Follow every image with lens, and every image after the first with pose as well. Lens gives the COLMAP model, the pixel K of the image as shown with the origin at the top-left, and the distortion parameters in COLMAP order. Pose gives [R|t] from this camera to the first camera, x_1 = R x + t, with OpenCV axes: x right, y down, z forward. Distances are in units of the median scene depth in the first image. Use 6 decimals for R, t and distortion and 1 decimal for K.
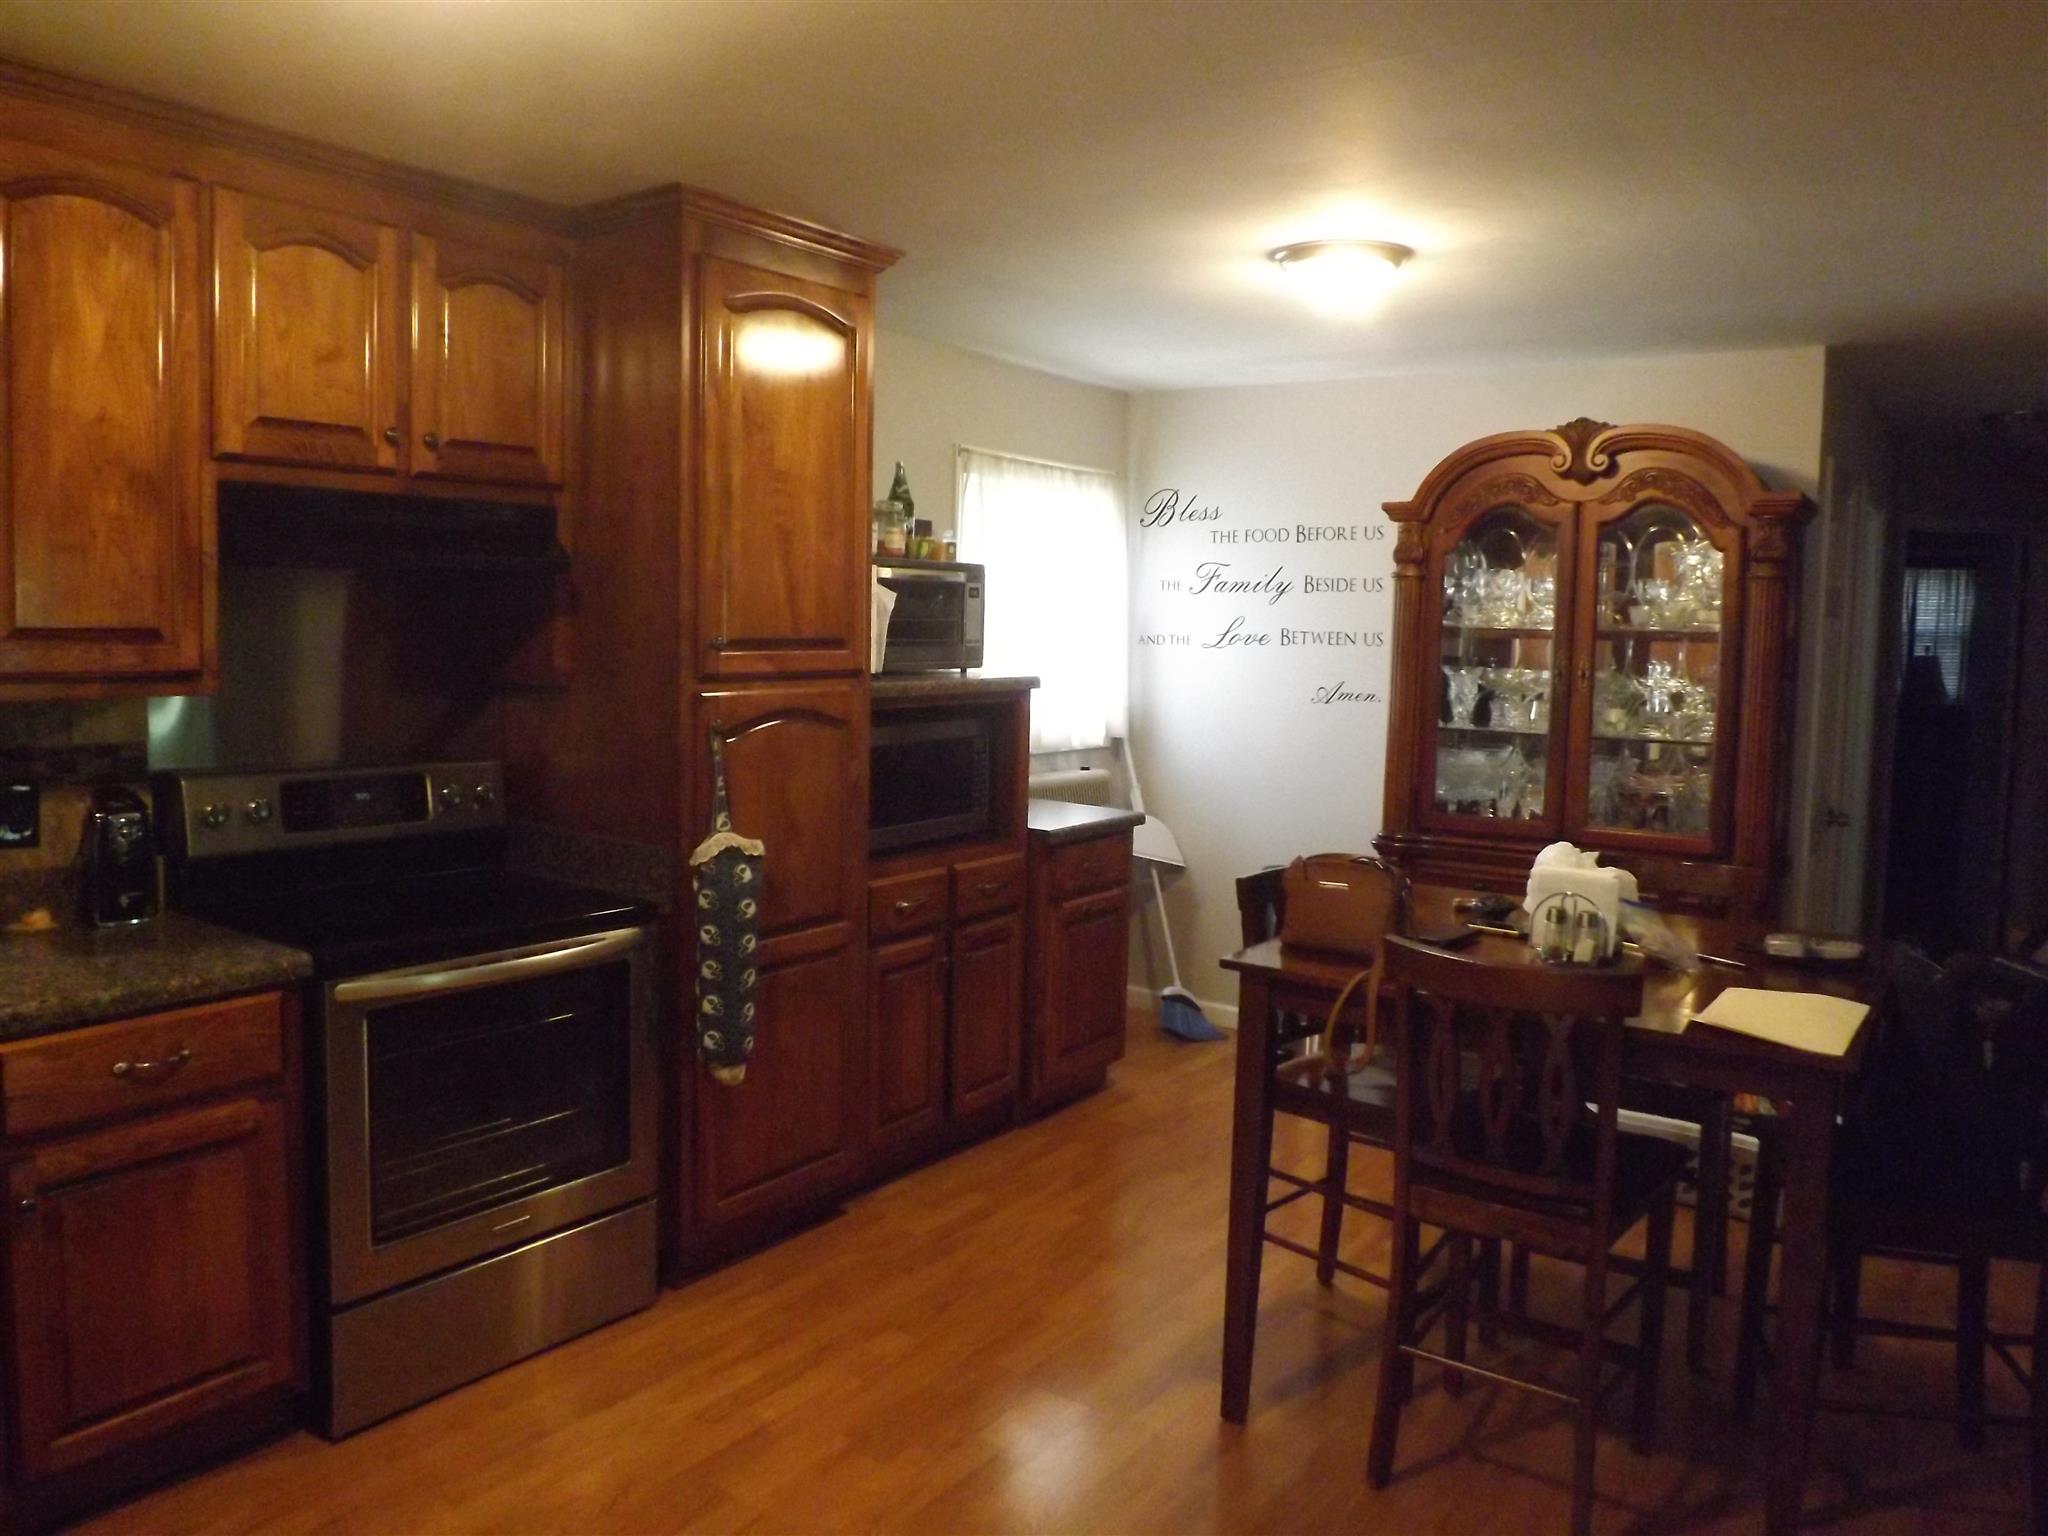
lens RADIAL K [[1497.6, 0, 954.3], [0, 1497.6, 742.2], [0, 0, 1]] dist [-0.056536, 0.024851]
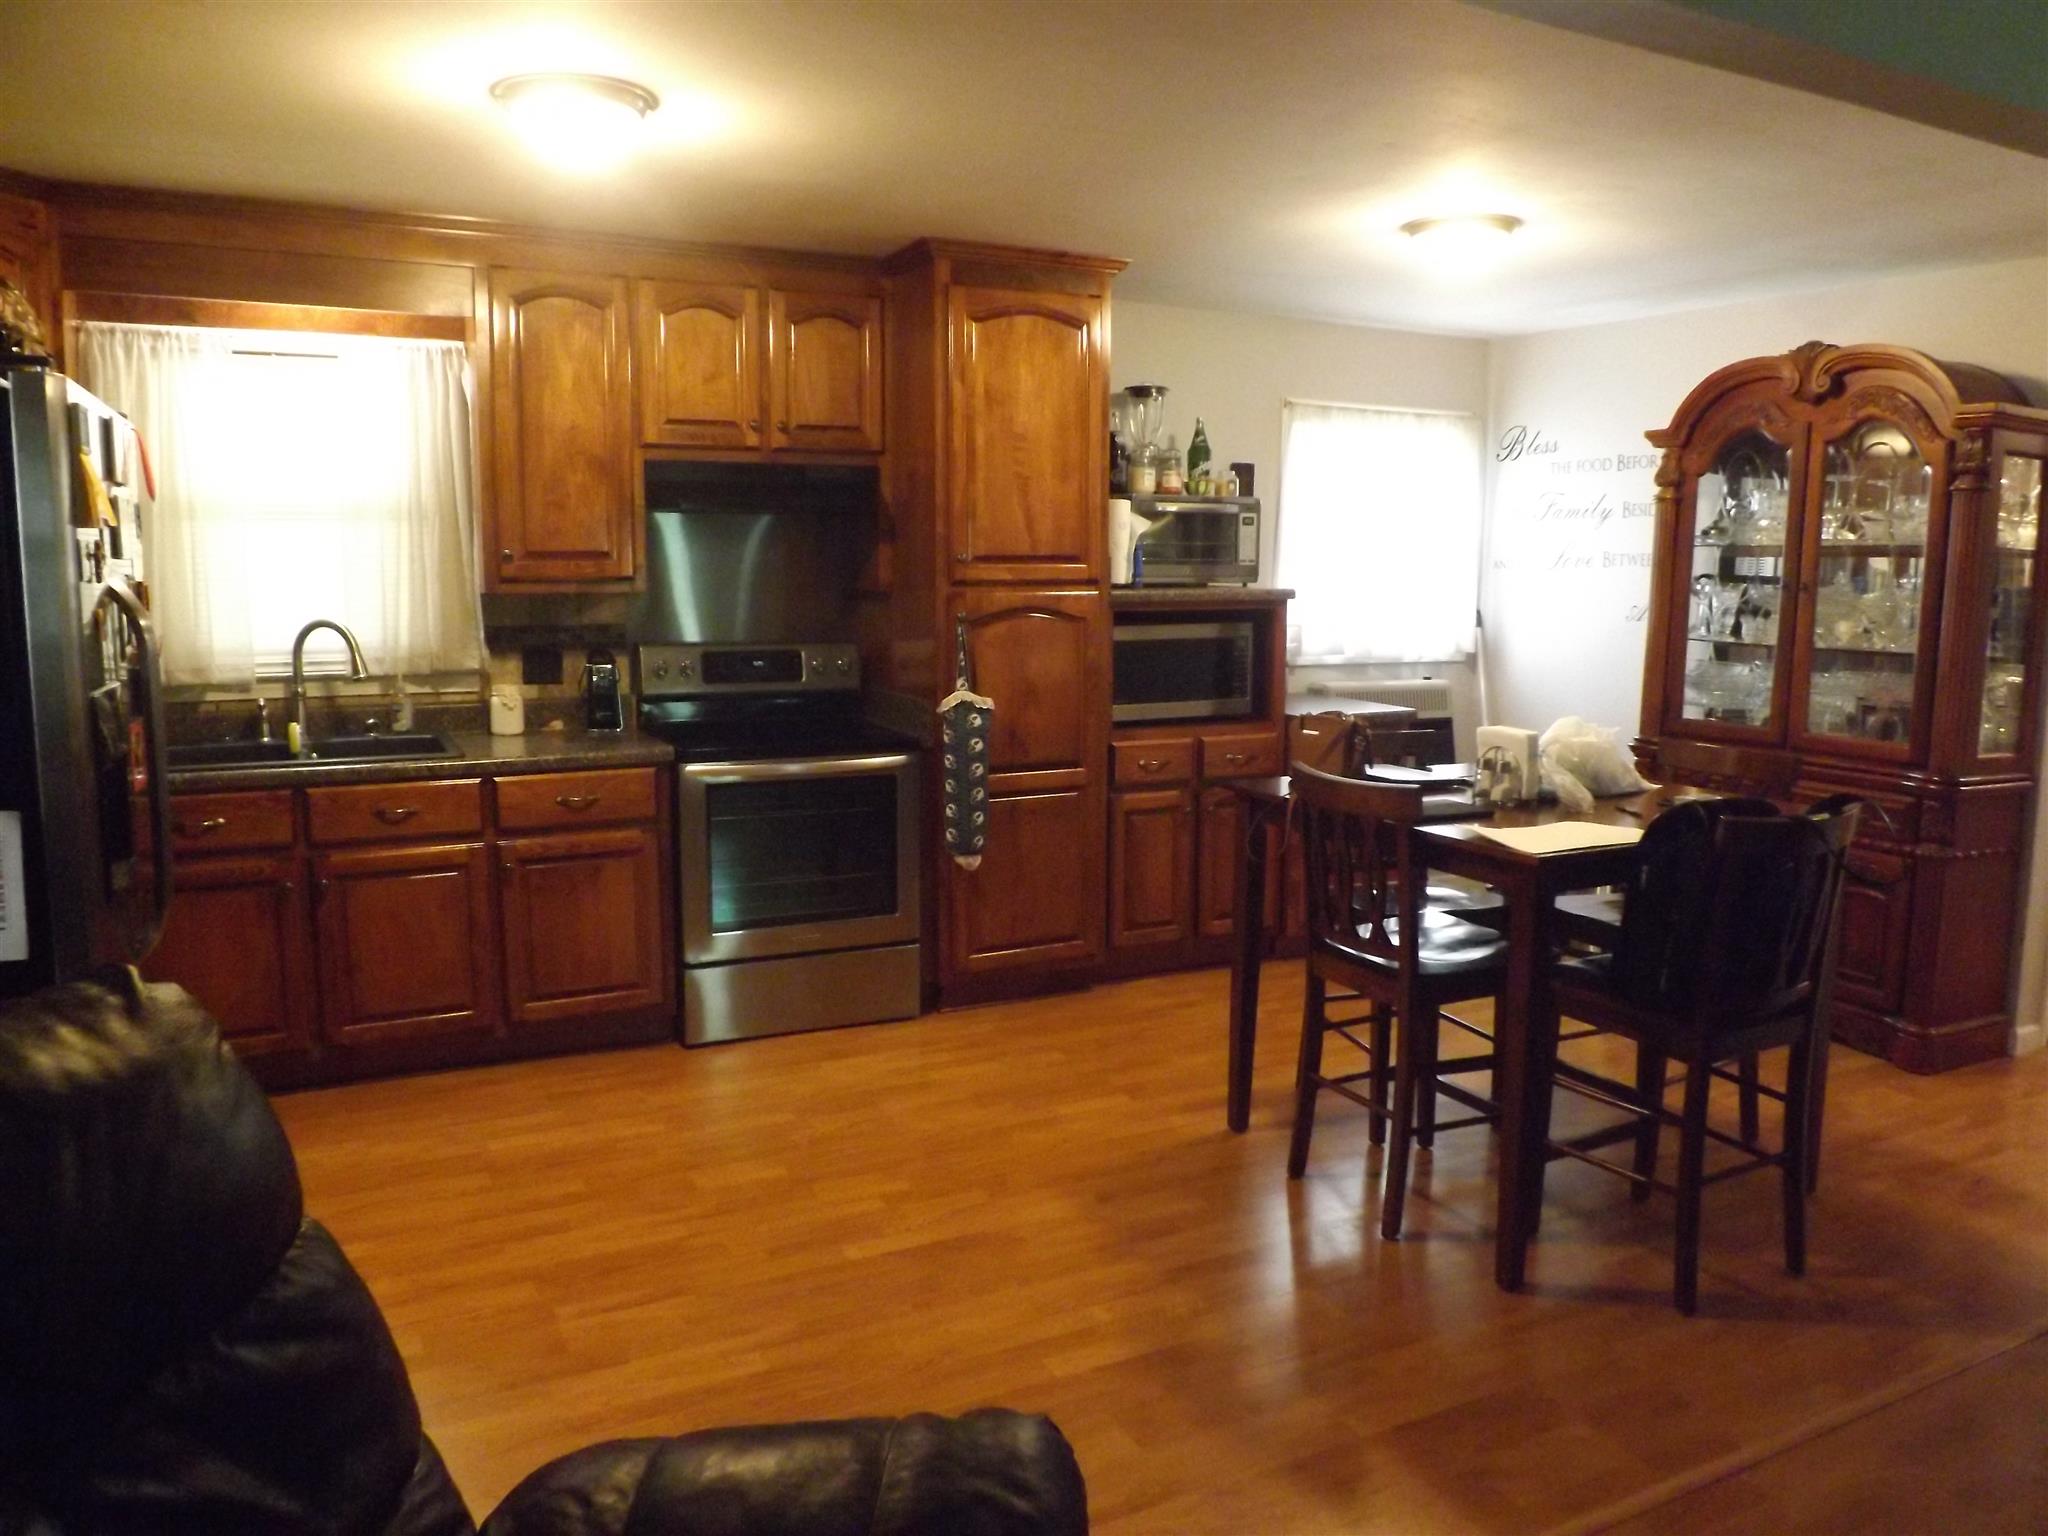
lens RADIAL K [[1453.4, 0, 975.0], [0, 1453.4, 771.7], [0, 0, 1]] dist [-0.071639, 0.038218]
pose [[0.893616, 0.050429, -0.445990, 0.473218], [-0.024502, 0.997667, 0.063715, 0.047592], [0.448163, -0.046009, 0.892767, -0.236116]]
